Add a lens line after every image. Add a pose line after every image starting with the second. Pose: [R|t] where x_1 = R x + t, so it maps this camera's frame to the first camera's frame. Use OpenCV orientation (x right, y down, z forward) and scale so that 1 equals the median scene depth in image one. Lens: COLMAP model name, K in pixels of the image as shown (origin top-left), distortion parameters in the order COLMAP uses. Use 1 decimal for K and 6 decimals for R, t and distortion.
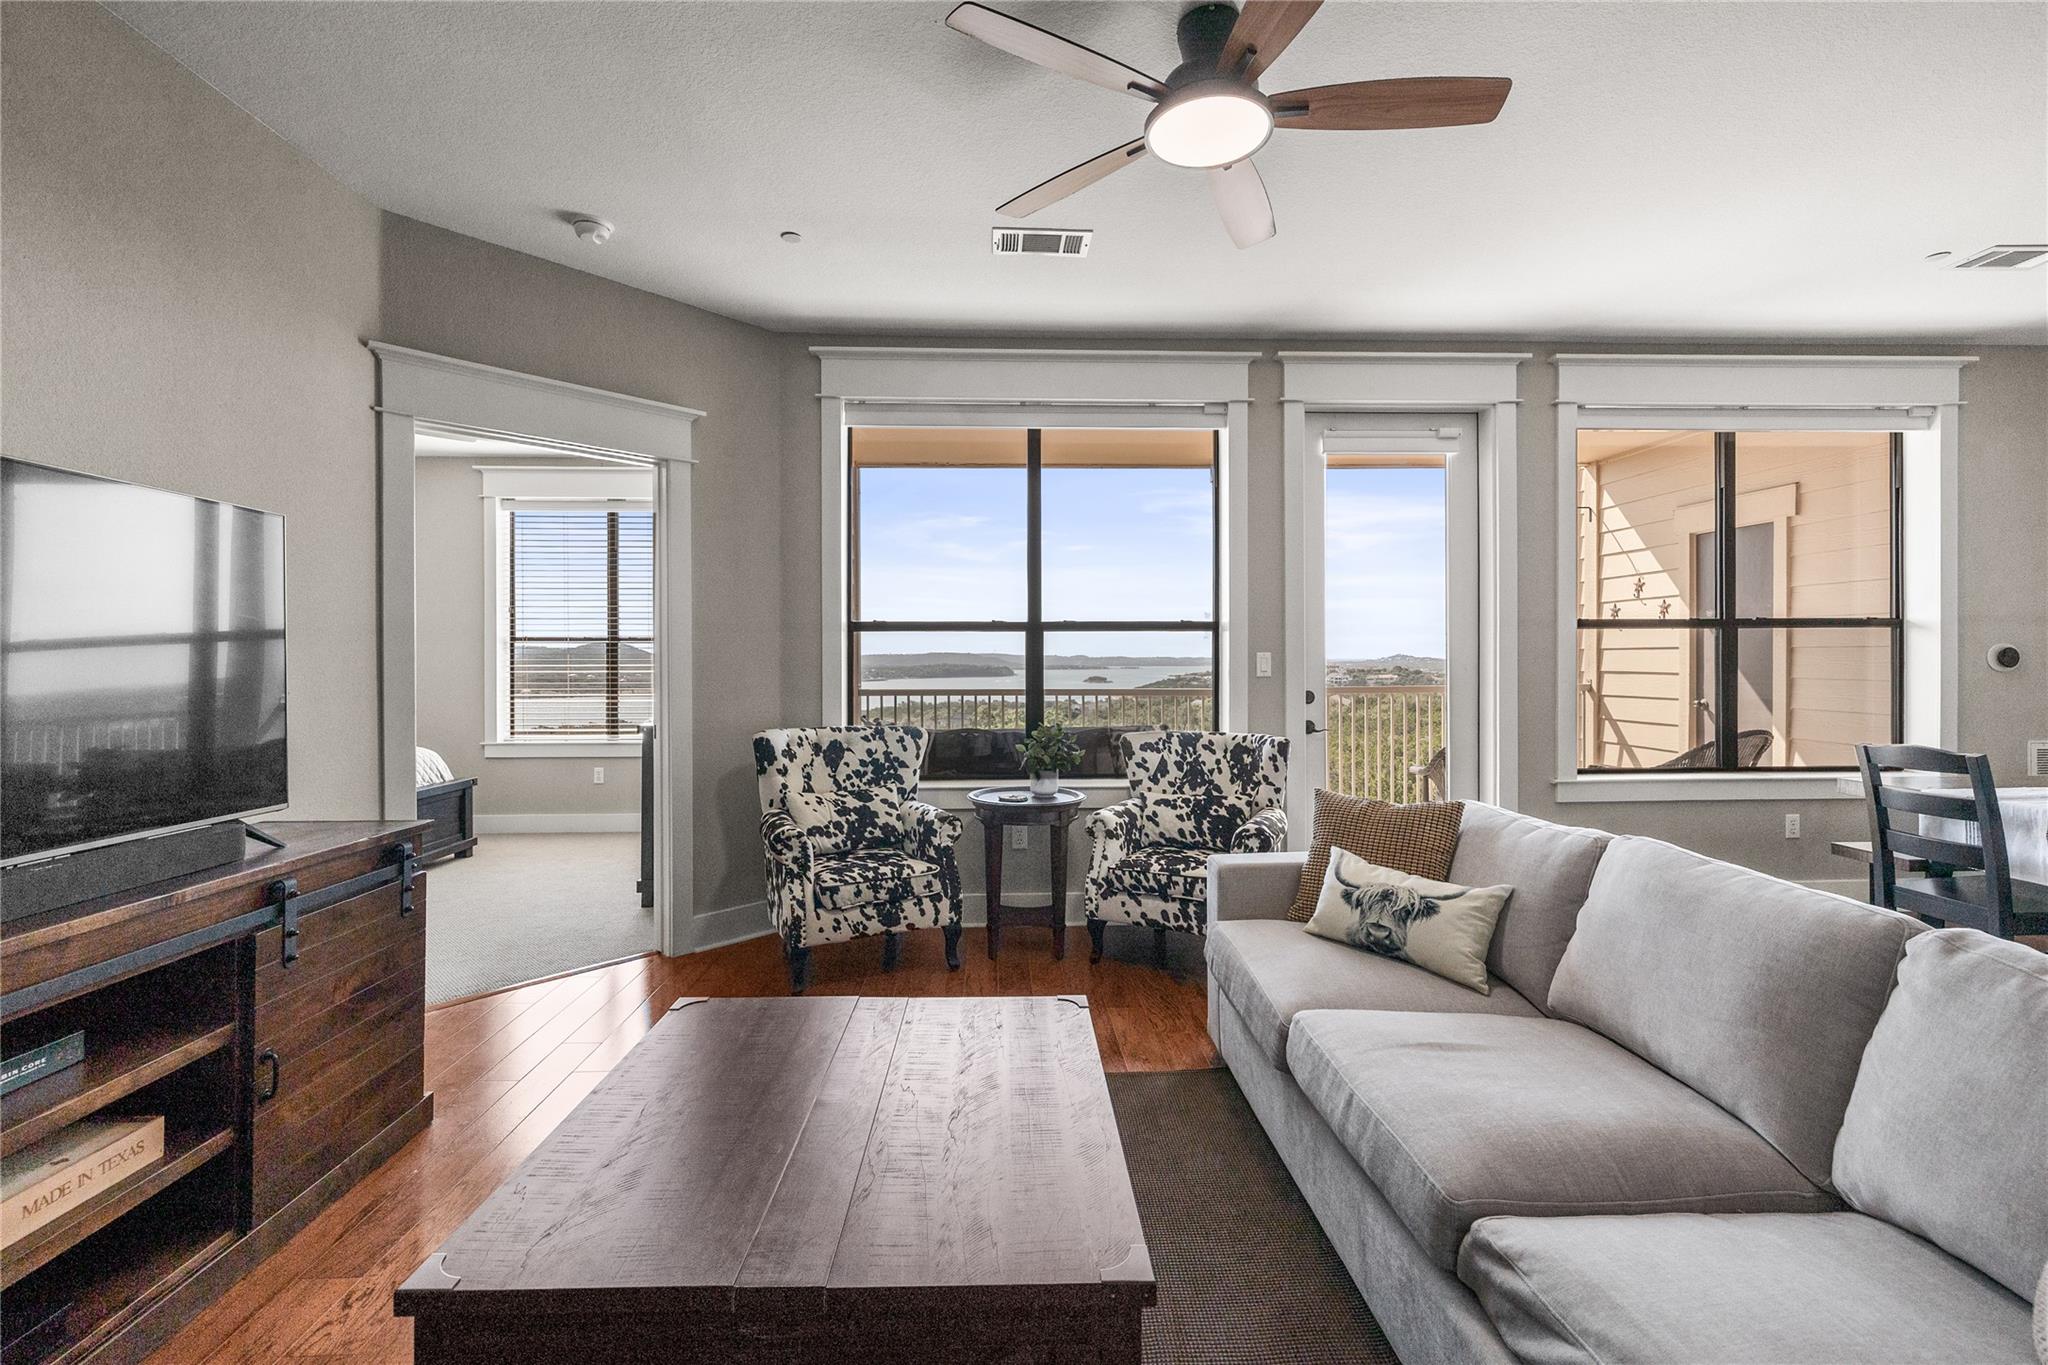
lens RADIAL K [[880.8, 0, 1032.3], [0, 880.8, 659.3], [0, 0, 1]] dist [0.001013, 0.000537]
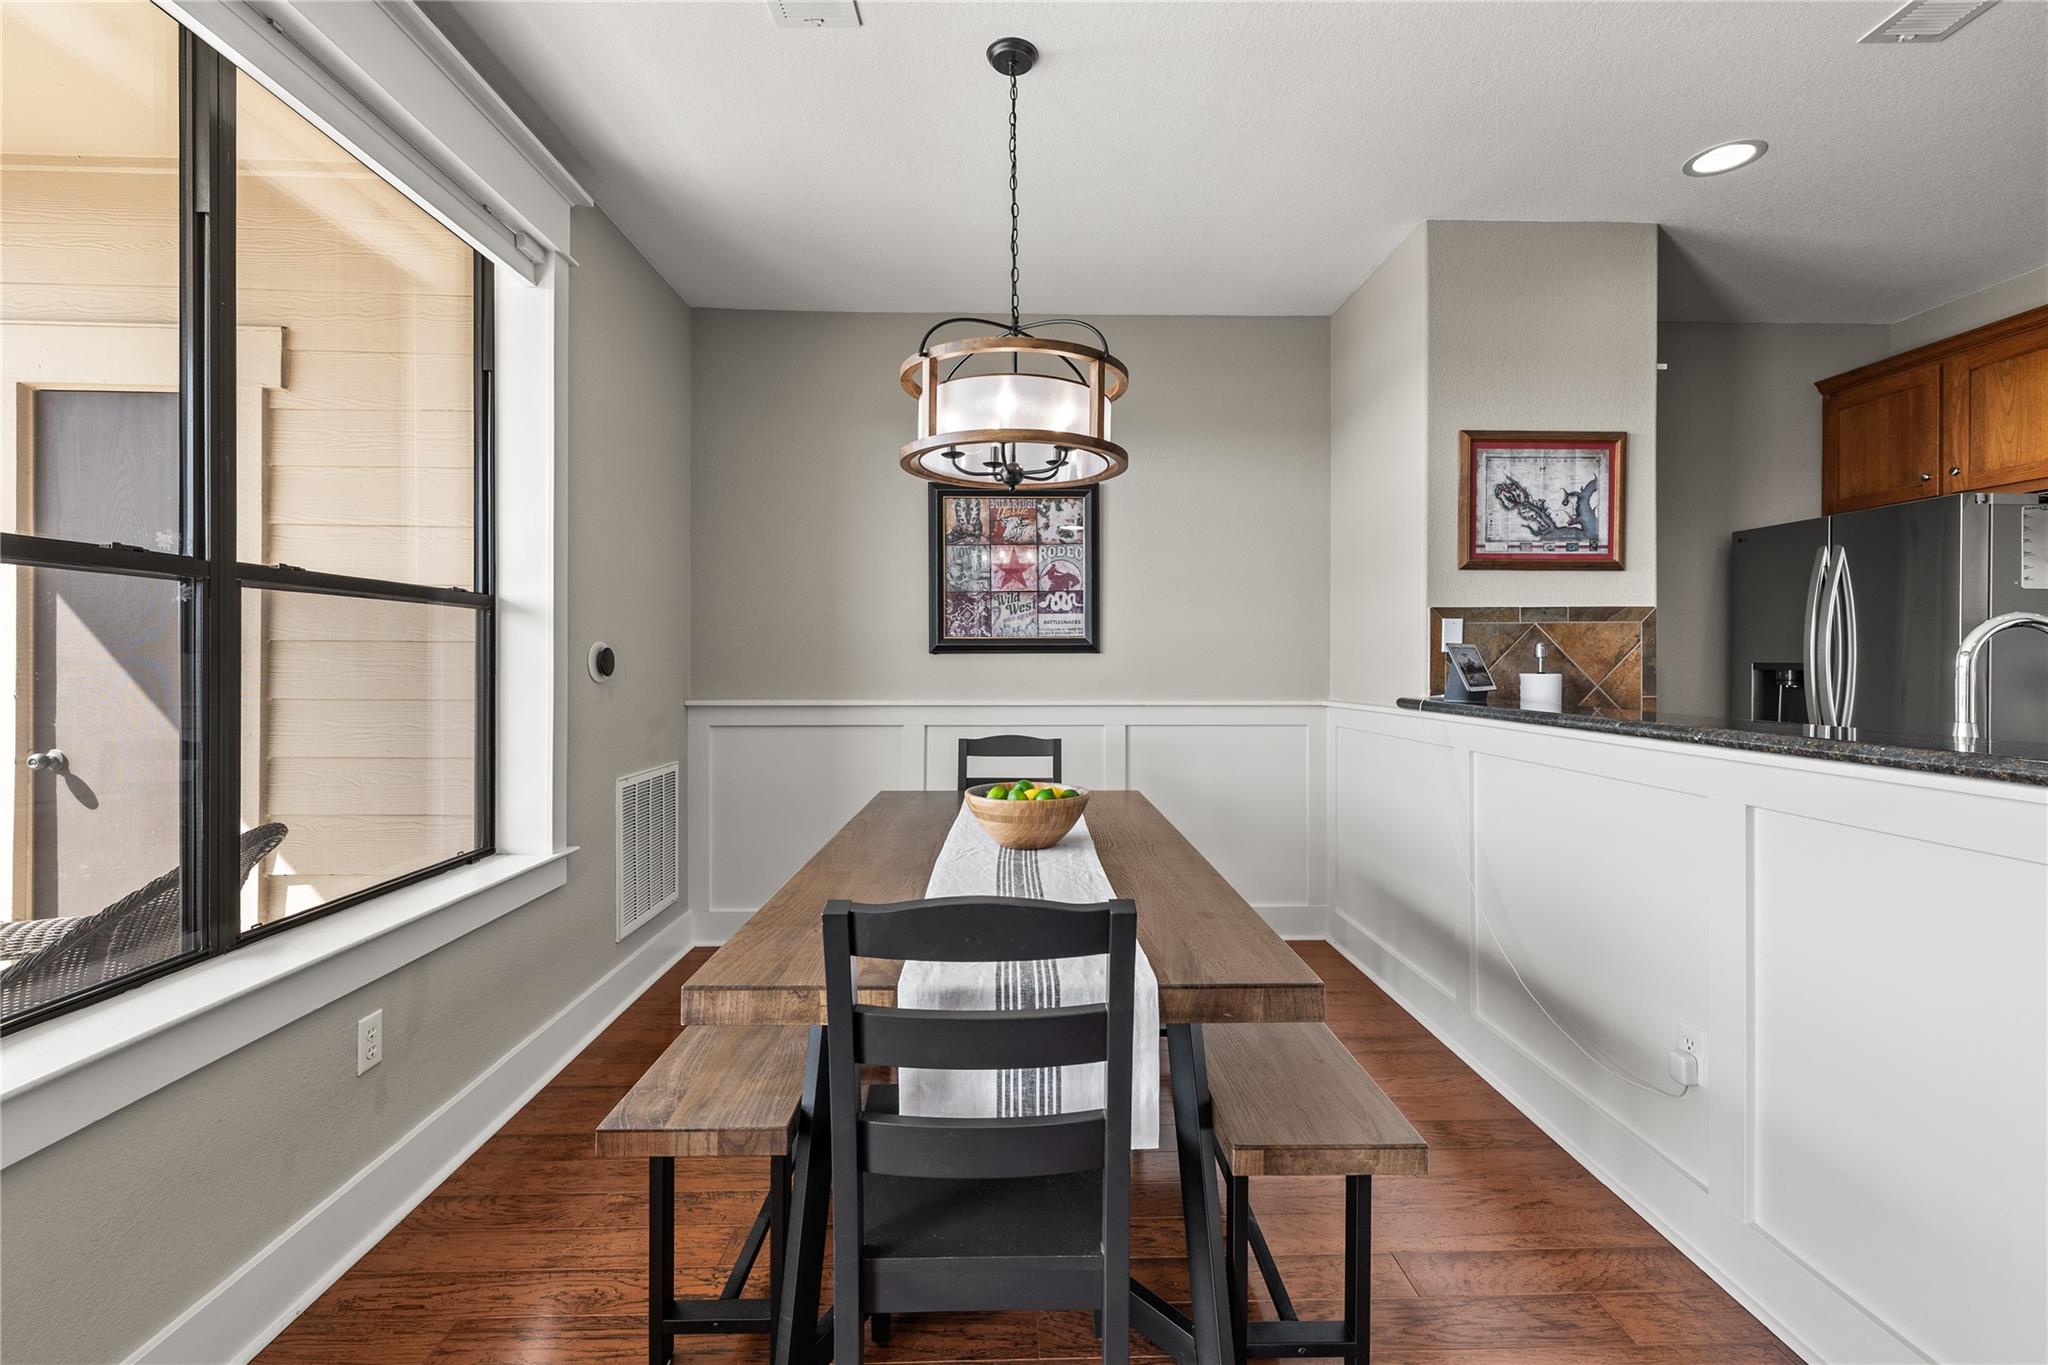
lens RADIAL K [[880.8, 0, 1032.3], [0, 880.8, 659.3], [0, 0, 1]] dist [0.001013, 0.000537]
pose [[0.014820, 0.008240, 0.999856, 0.405317], [-0.001670, 0.999965, -0.008216, 0.000574], [-0.999889, -0.001548, 0.014833, 0.629118]]
